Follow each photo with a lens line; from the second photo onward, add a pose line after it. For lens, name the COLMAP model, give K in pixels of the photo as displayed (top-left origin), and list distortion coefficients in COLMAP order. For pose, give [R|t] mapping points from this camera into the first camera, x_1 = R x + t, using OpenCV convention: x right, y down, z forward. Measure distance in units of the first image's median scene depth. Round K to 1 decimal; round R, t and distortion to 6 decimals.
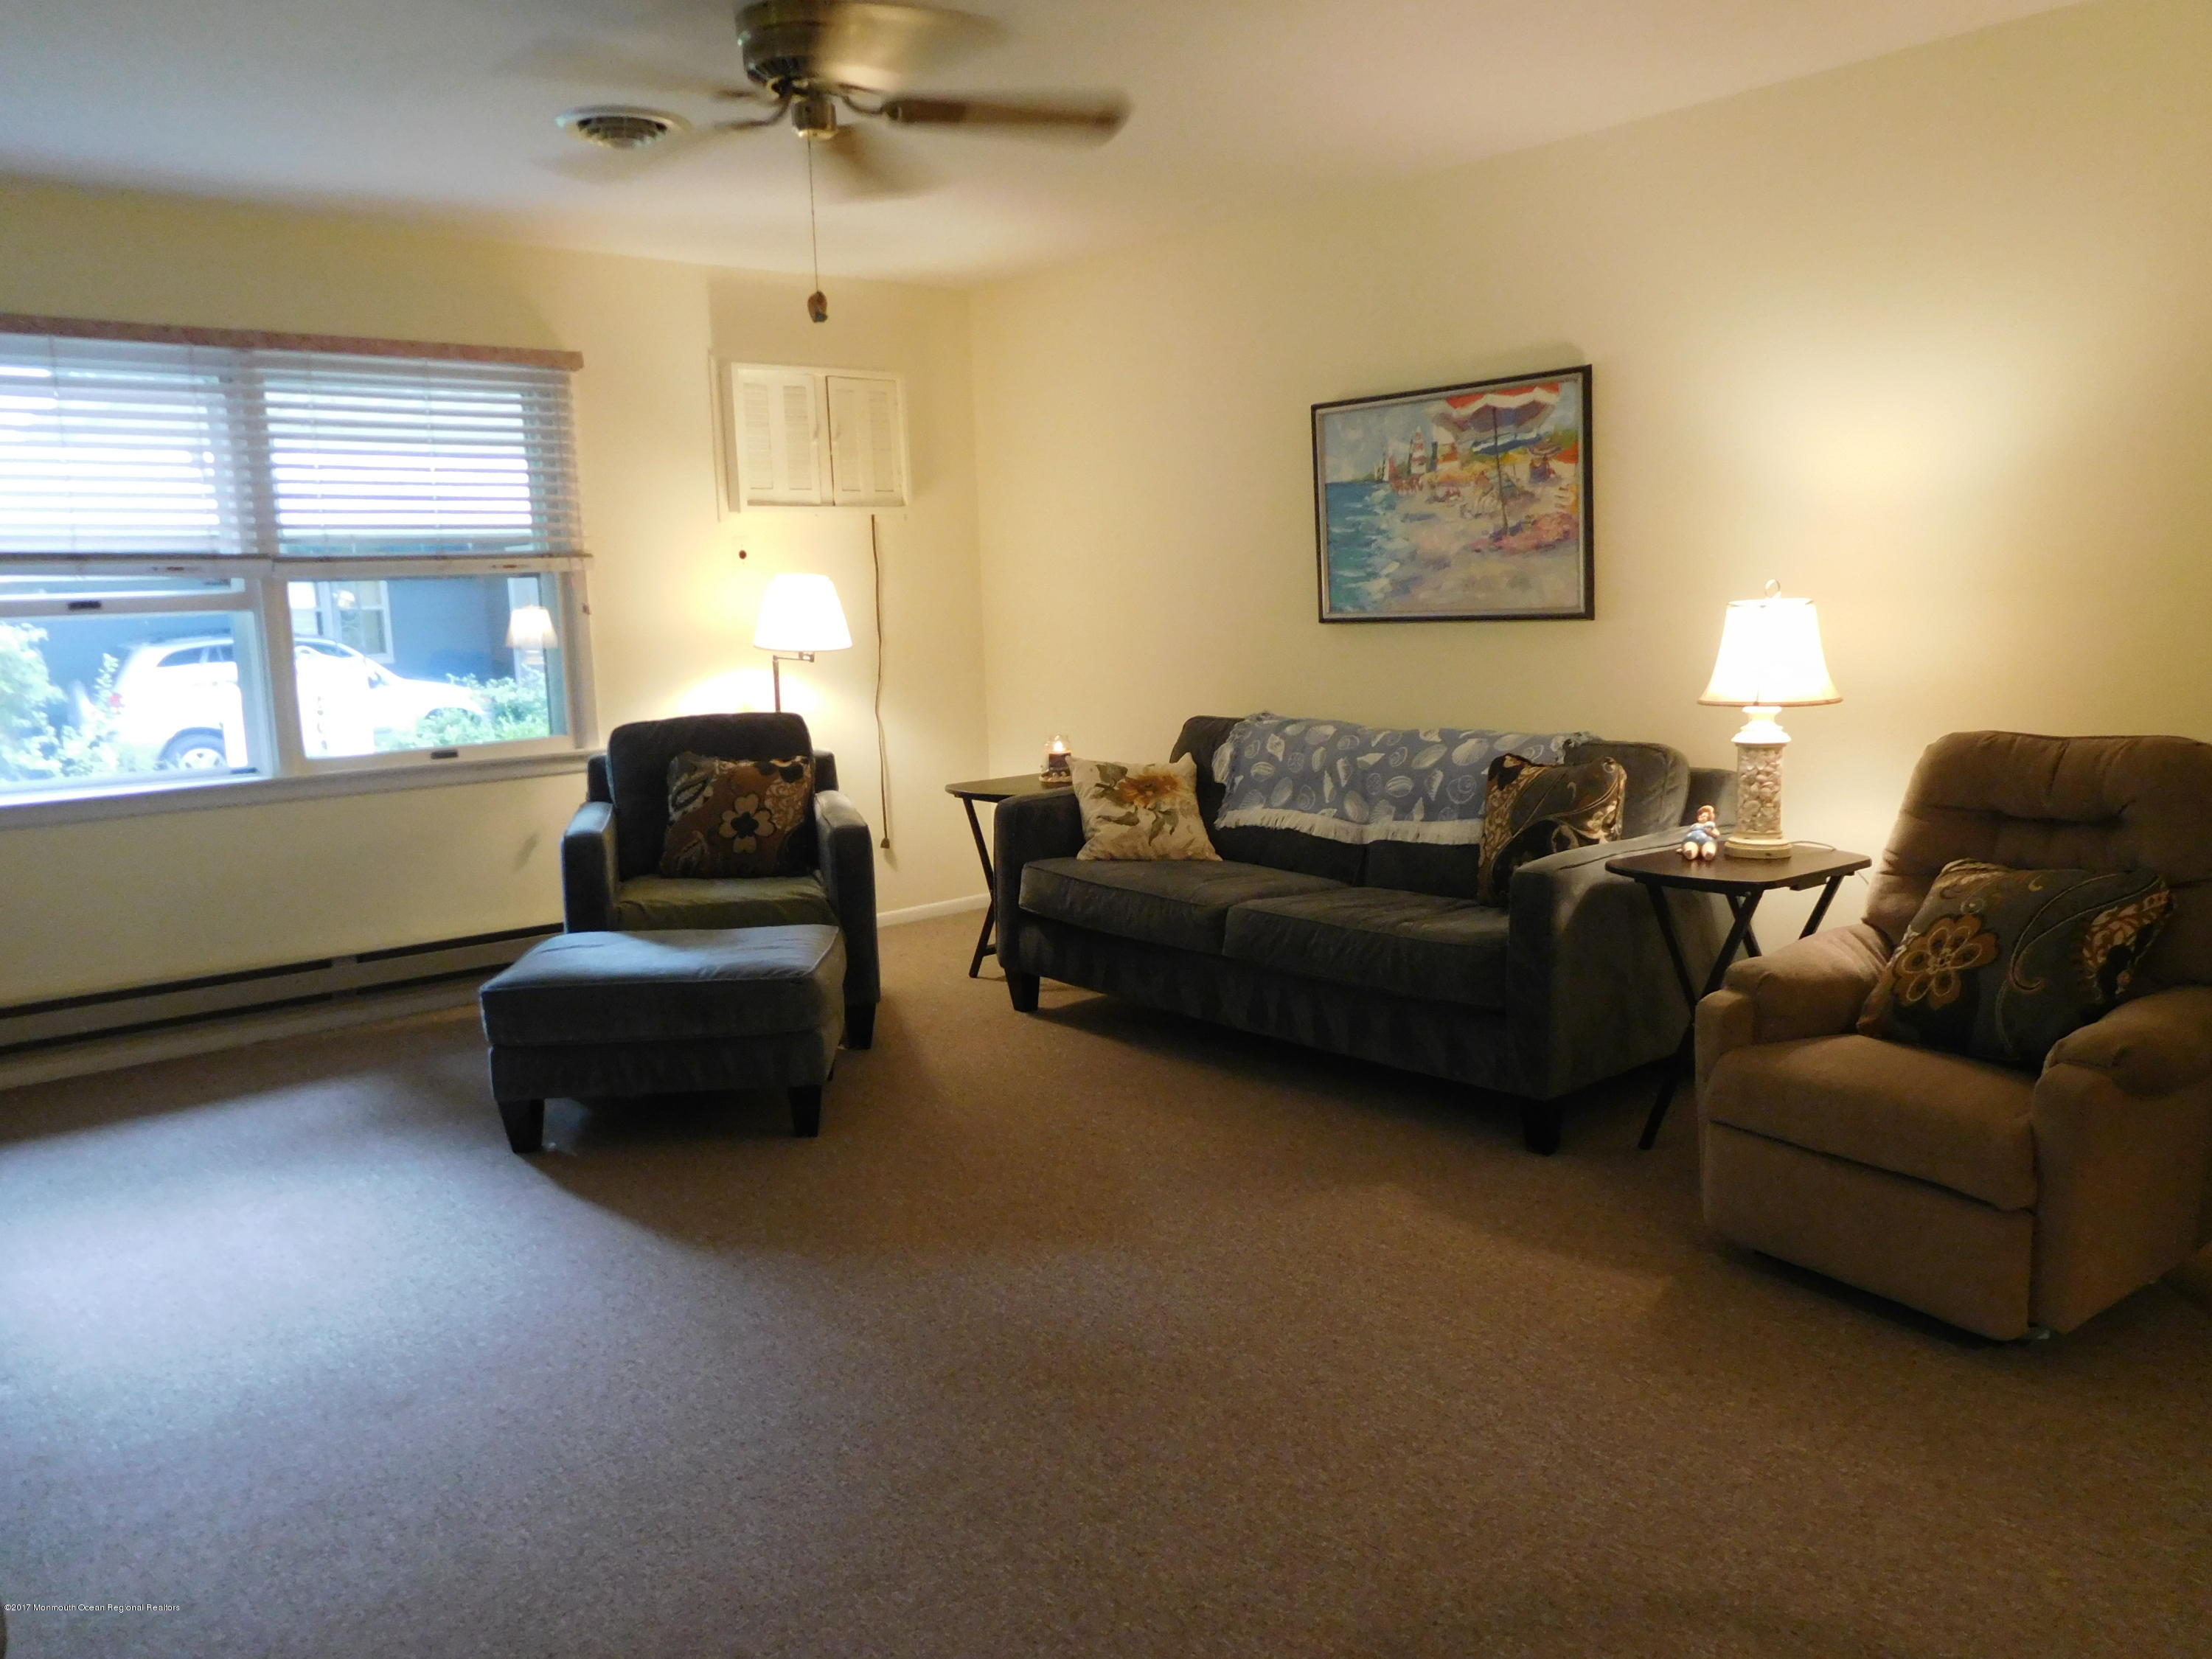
lens RADIAL K [[1661.6, 0, 1102.0], [0, 1661.6, 834.3], [0, 0, 1]] dist [-0.014258, 0.001450]
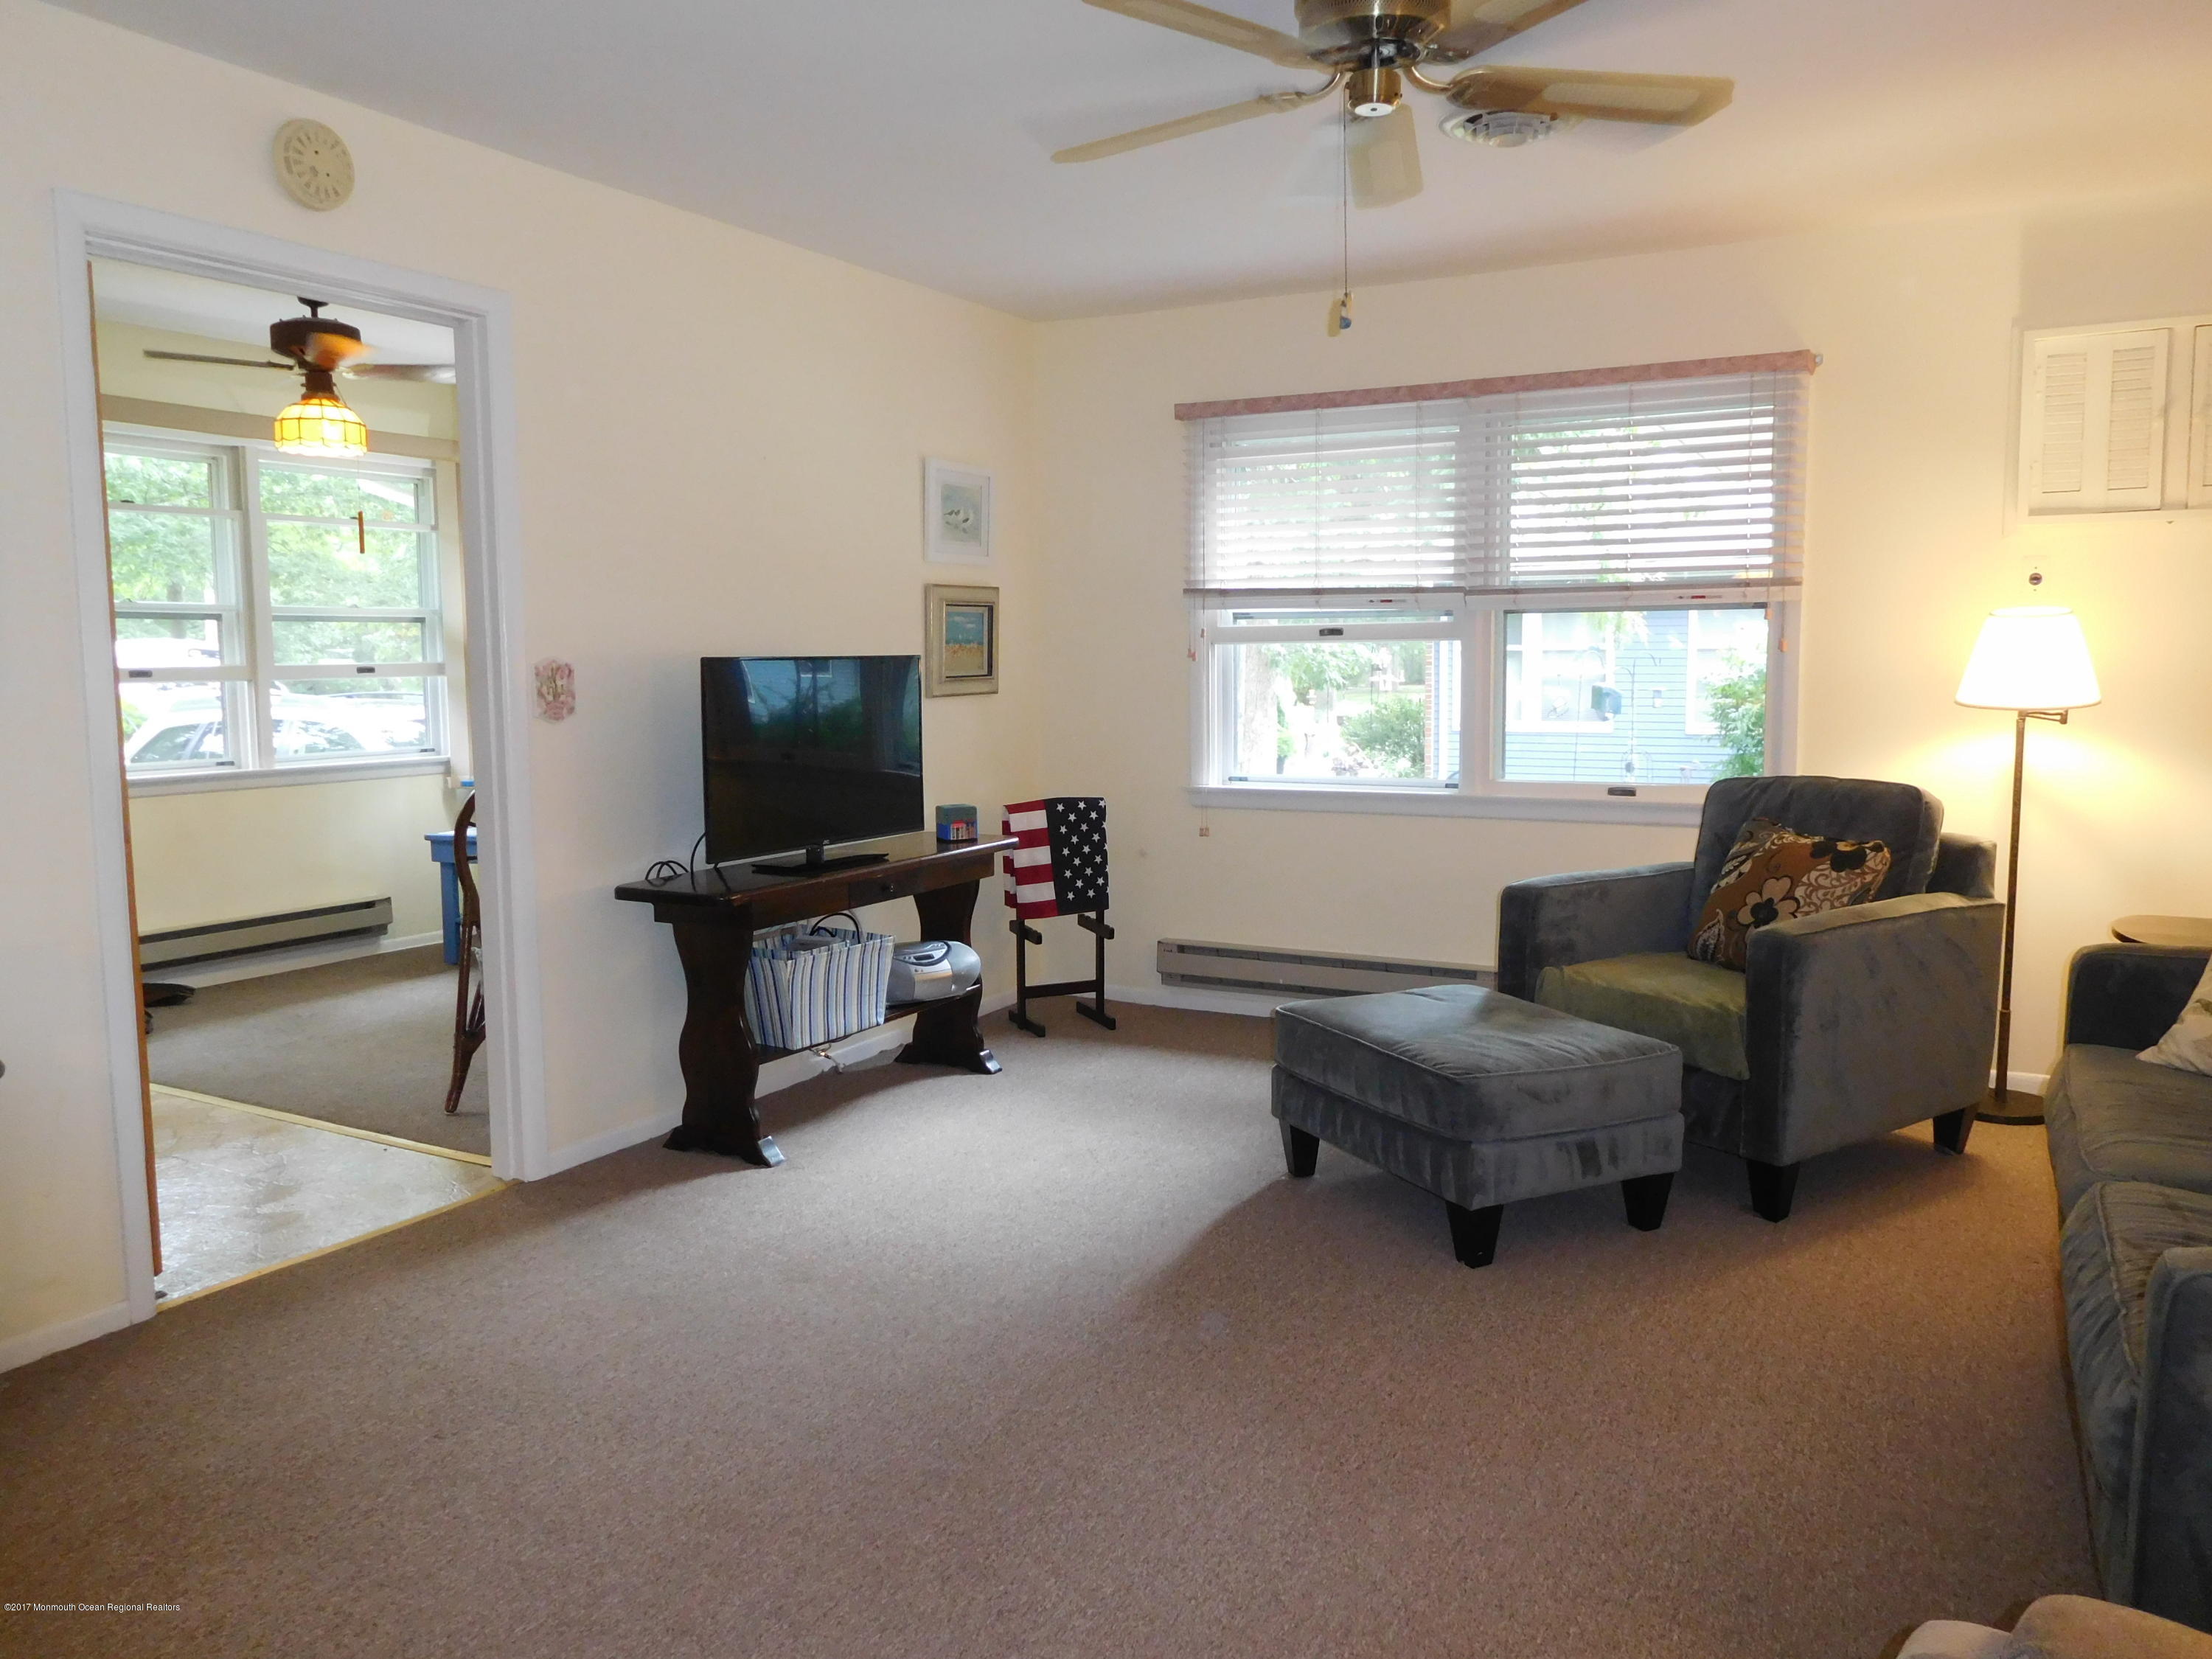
lens RADIAL K [[1661.6, 0, 1102.0], [0, 1661.6, 834.3], [0, 0, 1]] dist [-0.014258, 0.001450]
pose [[0.352038, 0.129882, -0.926930, 0.418537], [-0.137705, 0.986736, 0.085964, -0.068423], [0.925801, 0.097380, 0.365254, 0.389312]]
